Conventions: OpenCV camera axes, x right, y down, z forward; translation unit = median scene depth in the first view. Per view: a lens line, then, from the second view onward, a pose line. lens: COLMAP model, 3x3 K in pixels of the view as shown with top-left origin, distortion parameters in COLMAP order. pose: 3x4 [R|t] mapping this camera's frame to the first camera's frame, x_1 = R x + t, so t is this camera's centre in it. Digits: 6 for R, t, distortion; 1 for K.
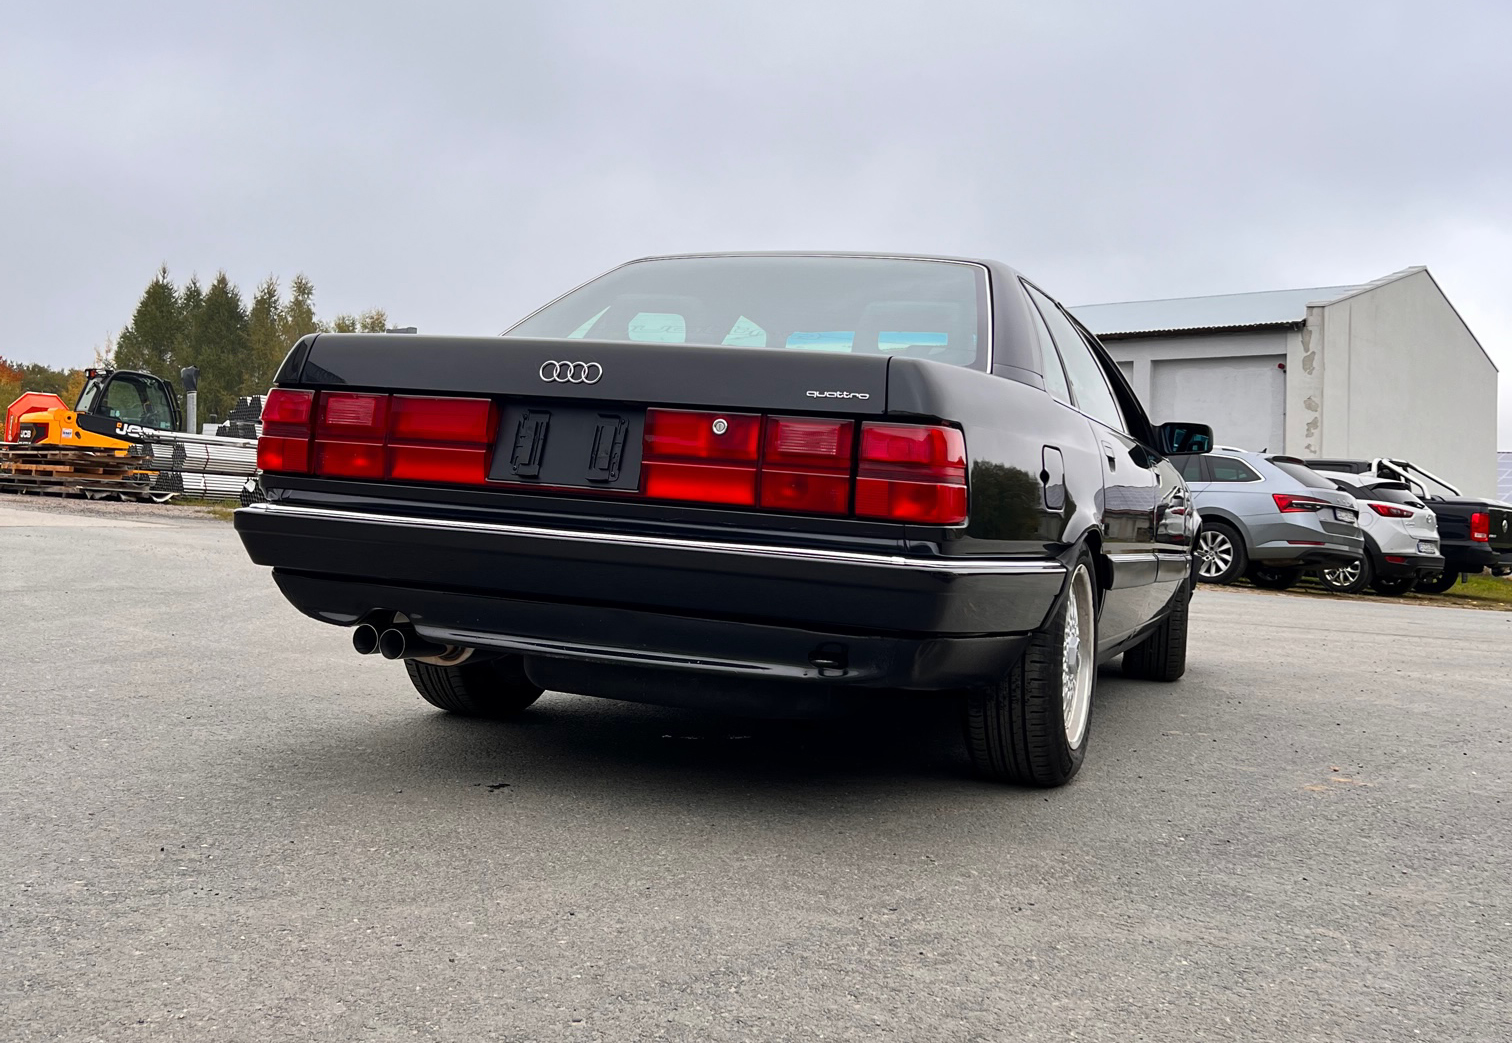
lens RADIAL K [[1596.1, 0, 759.8], [0, 1596.1, 418.2], [0, 0, 1]] dist [0.032147, 0.000000]
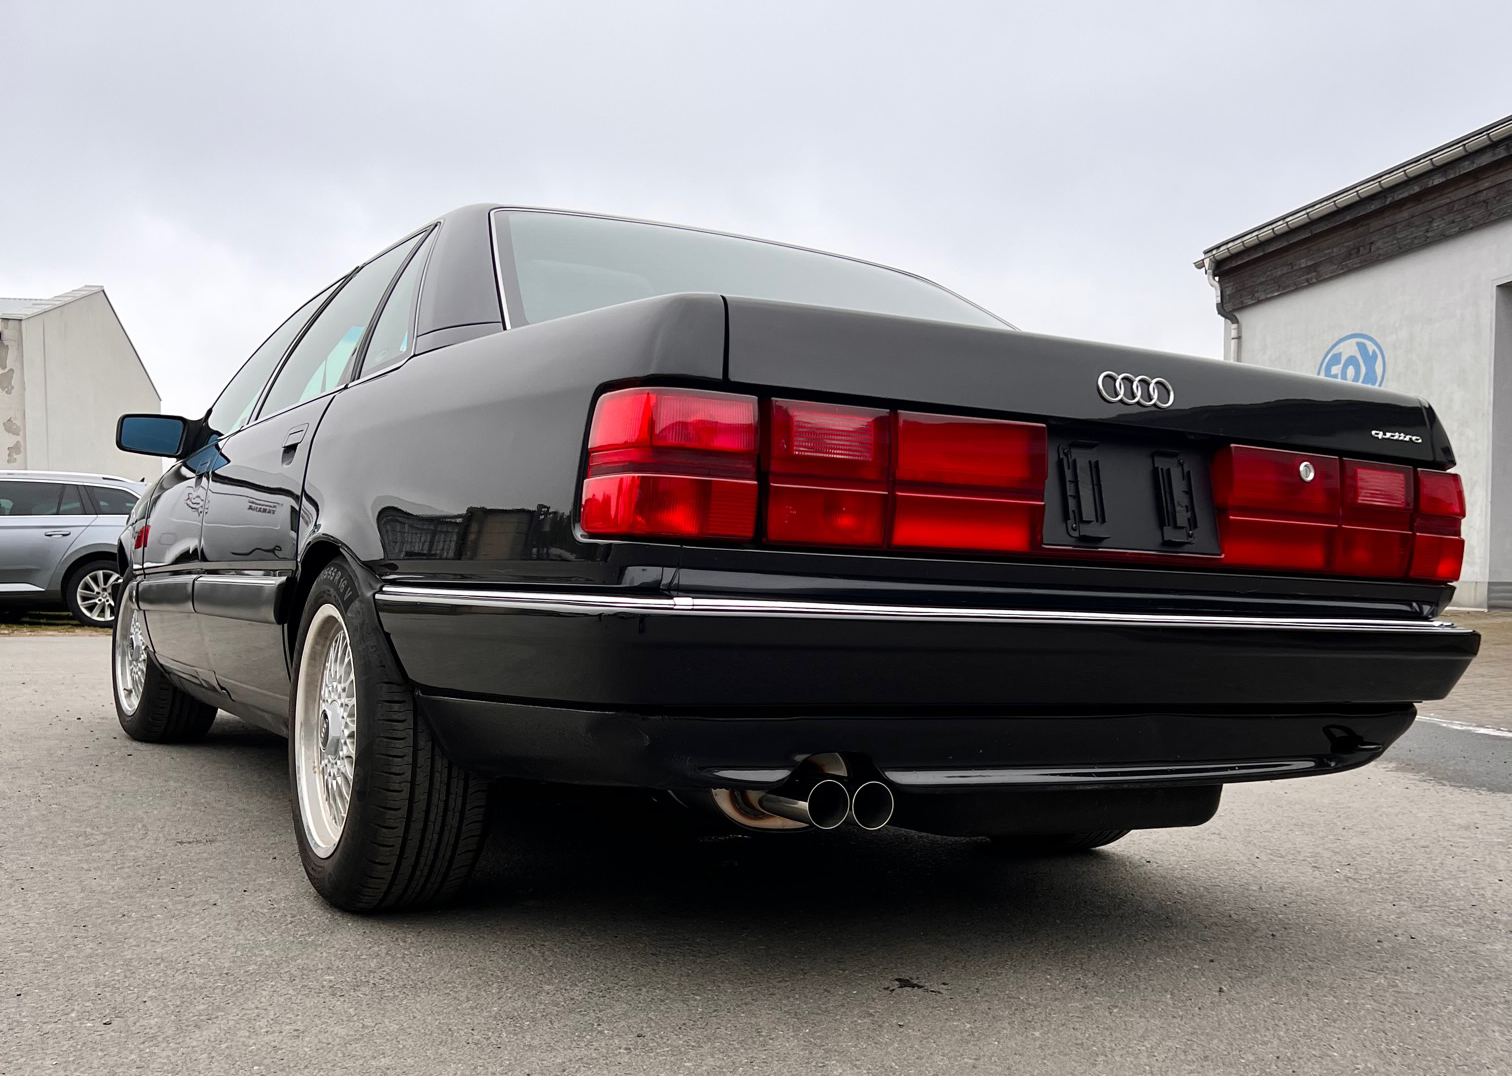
lens RADIAL K [[1590.3, 0, 756.1], [0, 1590.3, 646.8], [0, 0, 1]] dist [0.023800, 0.000000]
pose [[0.639985, -0.072490, 0.764960, -0.761733], [-0.024578, 0.993099, 0.114672, 0.006801], [-0.767994, -0.092190, 0.633787, 0.654562]]
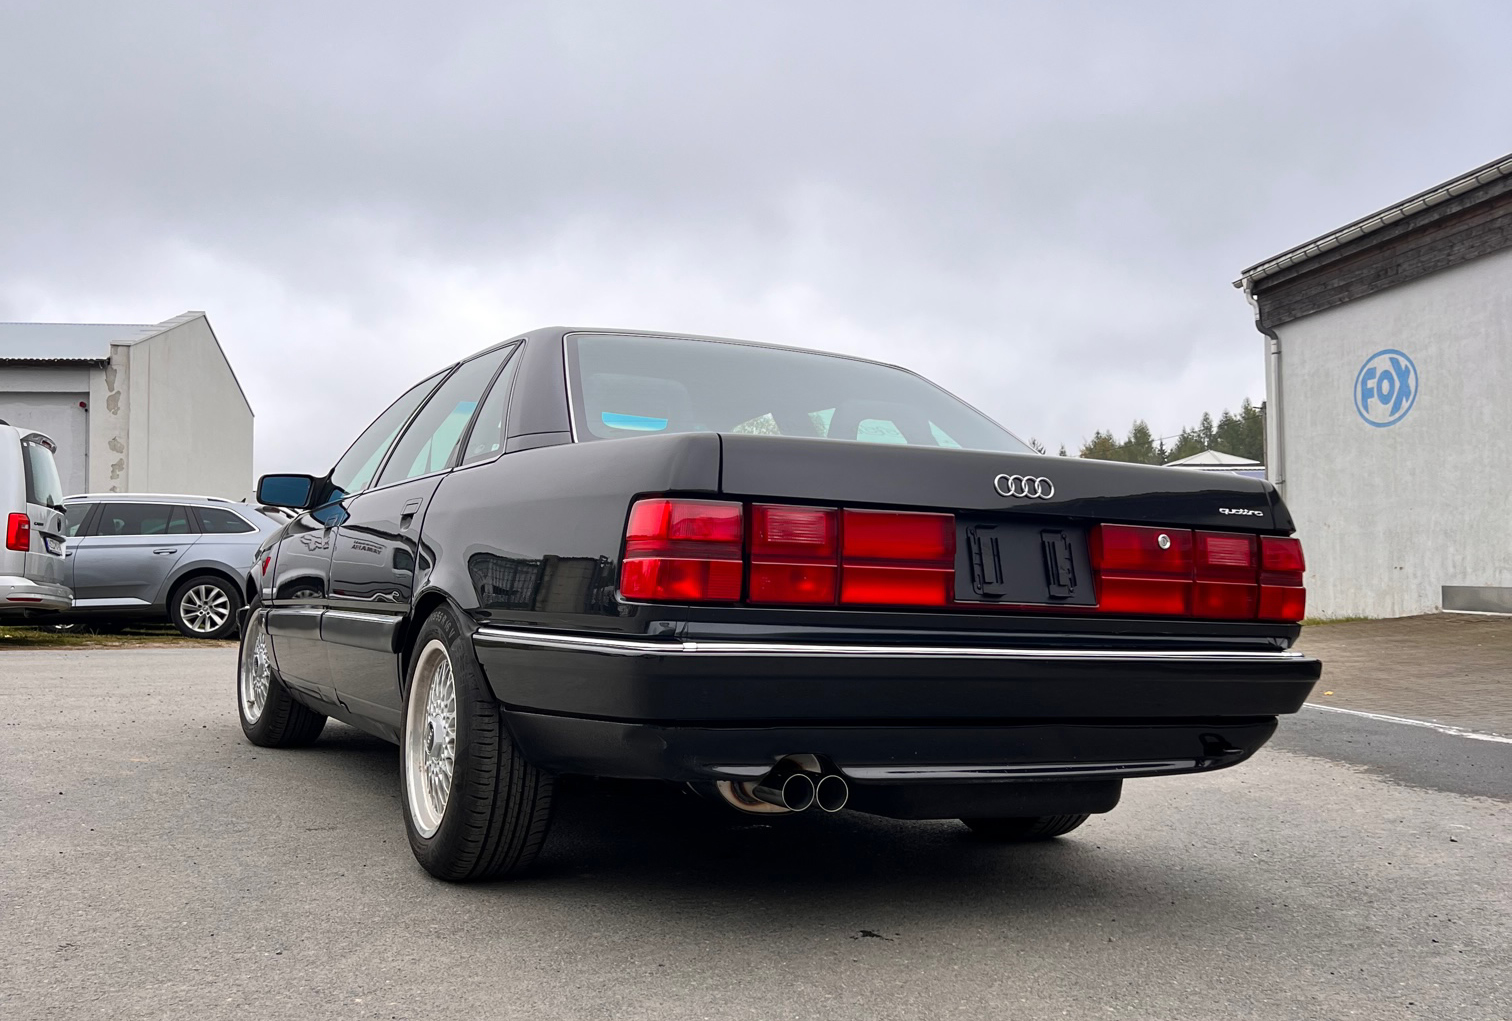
lens RADIAL K [[1593.3, 0, 750.7], [0, 1593.3, 444.5], [0, 0, 1]] dist [0.058312, 0.000000]
pose [[0.676677, 0.018470, 0.736049, -0.933530], [-0.015824, 0.999819, -0.010541, -0.041014], [-0.736110, -0.004514, 0.676846, 0.450719]]
